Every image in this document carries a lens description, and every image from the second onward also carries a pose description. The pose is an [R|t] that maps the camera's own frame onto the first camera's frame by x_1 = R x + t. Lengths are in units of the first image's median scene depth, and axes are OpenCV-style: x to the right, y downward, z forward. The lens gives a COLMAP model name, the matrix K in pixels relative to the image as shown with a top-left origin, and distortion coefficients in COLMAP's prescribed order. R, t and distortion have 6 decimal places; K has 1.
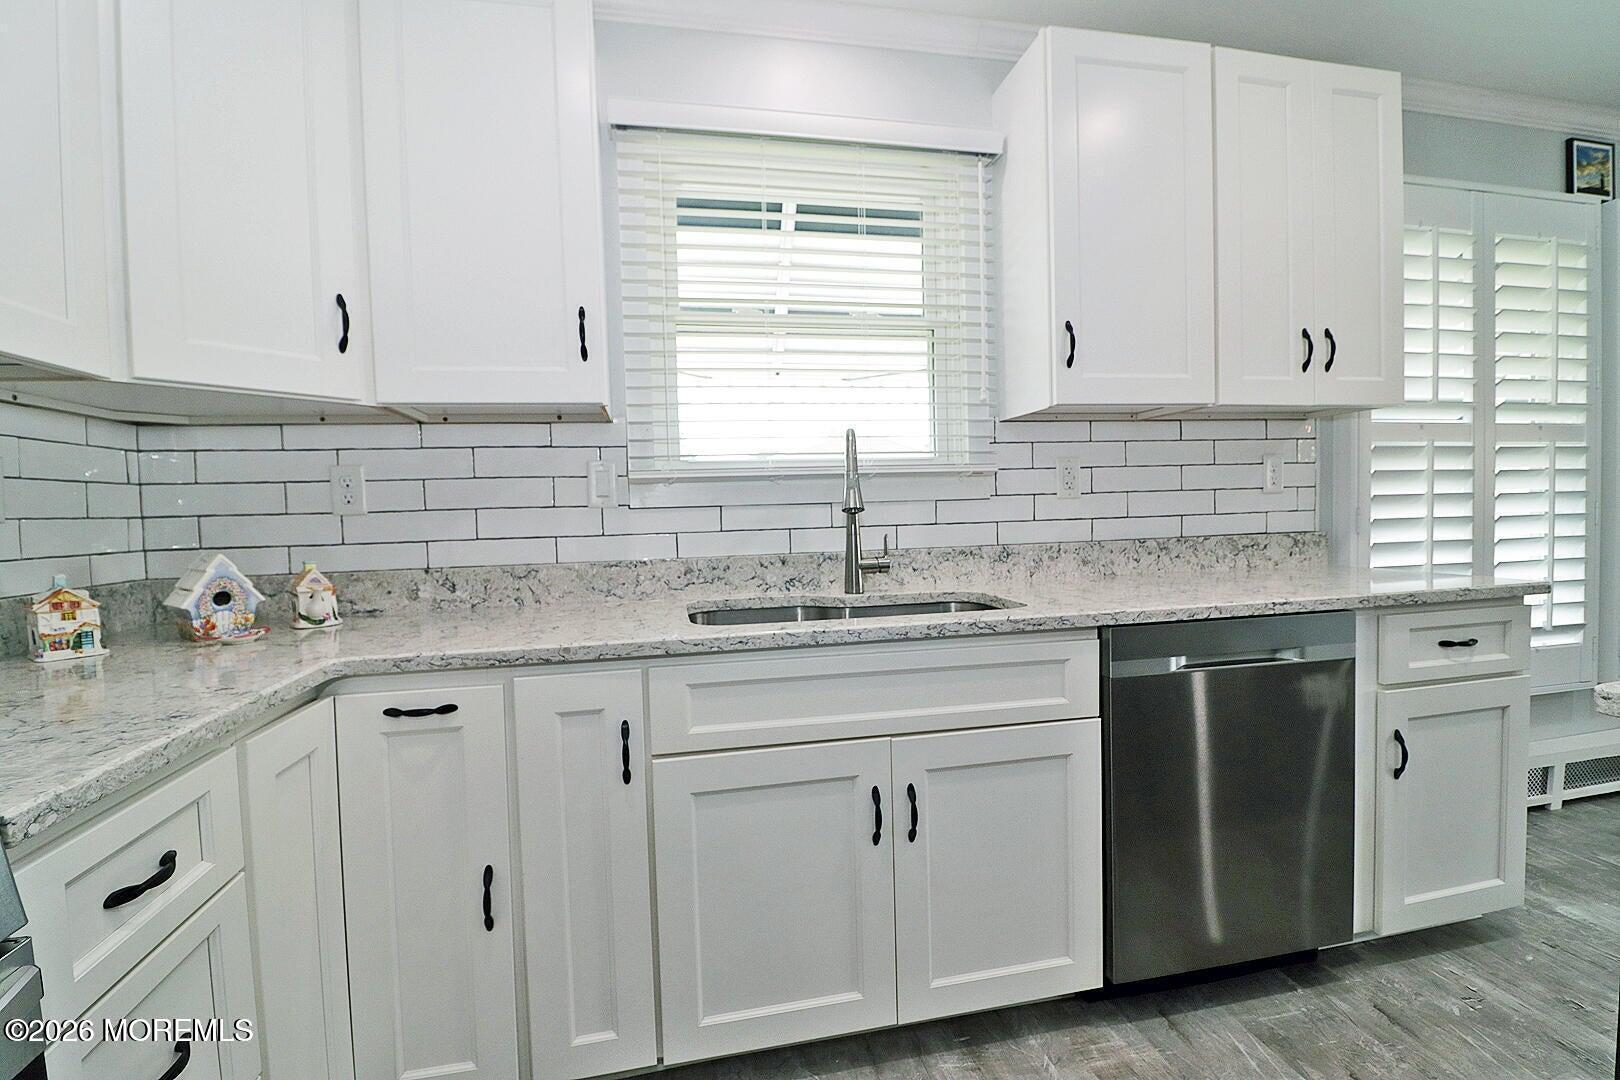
lens RADIAL K [[754.5, 0, 809.0], [0, 754.5, 542.8], [0, 0, 1]] dist [0.009240, -0.000160]
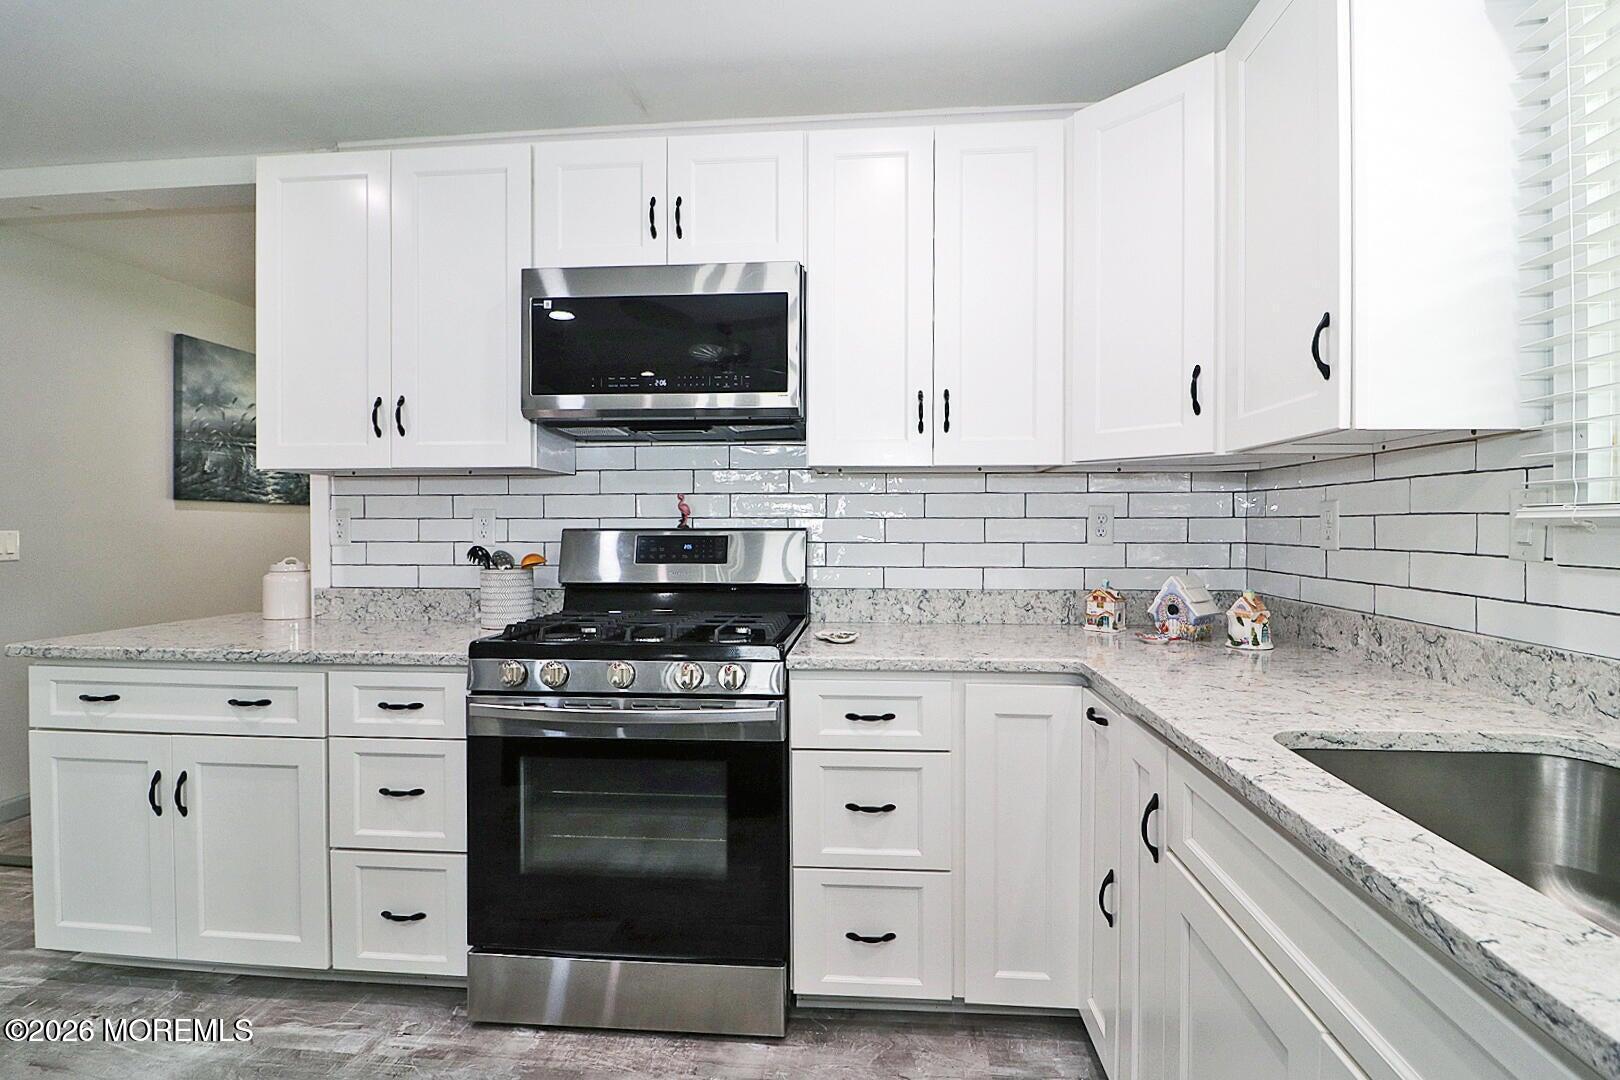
lens RADIAL K [[754.5, 0, 809.8], [0, 754.5, 535.7], [0, 0, 1]] dist [0.009240, -0.000160]
pose [[-0.270194, 0.040676, -0.961946, 0.547192], [-0.032341, 0.998160, 0.051292, -0.084424], [0.962263, 0.044969, -0.268381, 0.597639]]
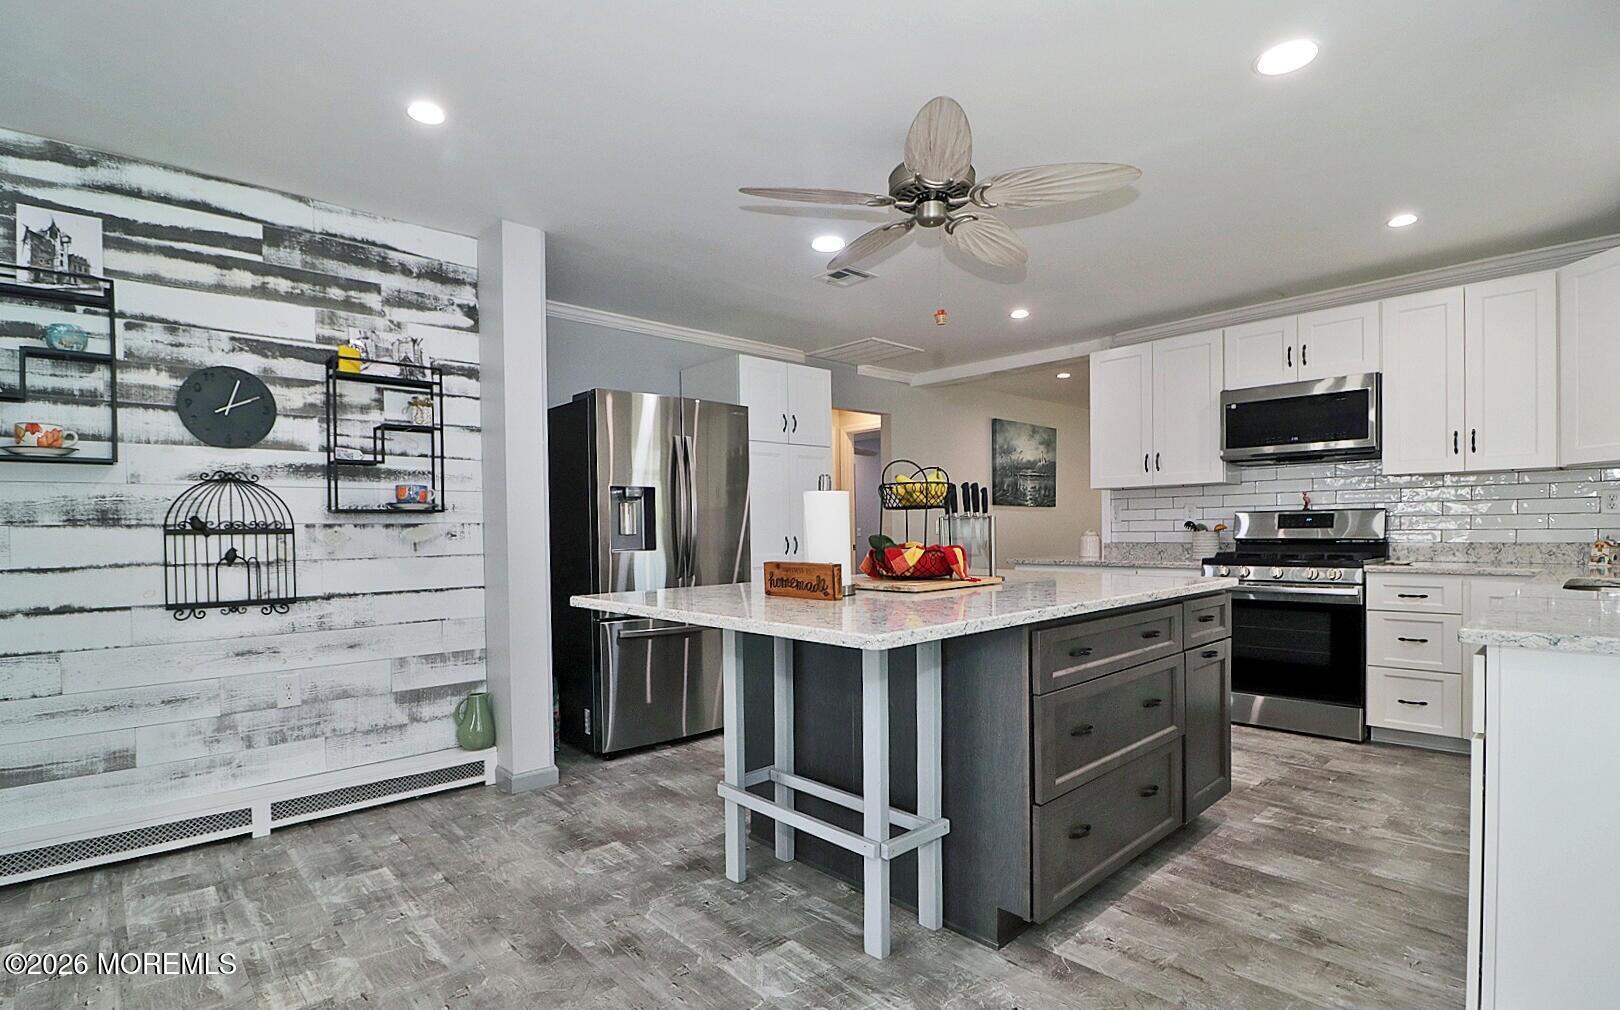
lens RADIAL K [[771.7, 0, 789.3], [0, 771.7, 544.0], [0, 0, 1]] dist [-0.028132, -0.001432]
pose [[-0.851736, 0.044835, -0.522050, 2.044882], [0.012048, 0.997745, 0.066033, -0.096192], [0.523833, 0.049953, -0.850355, 1.251584]]
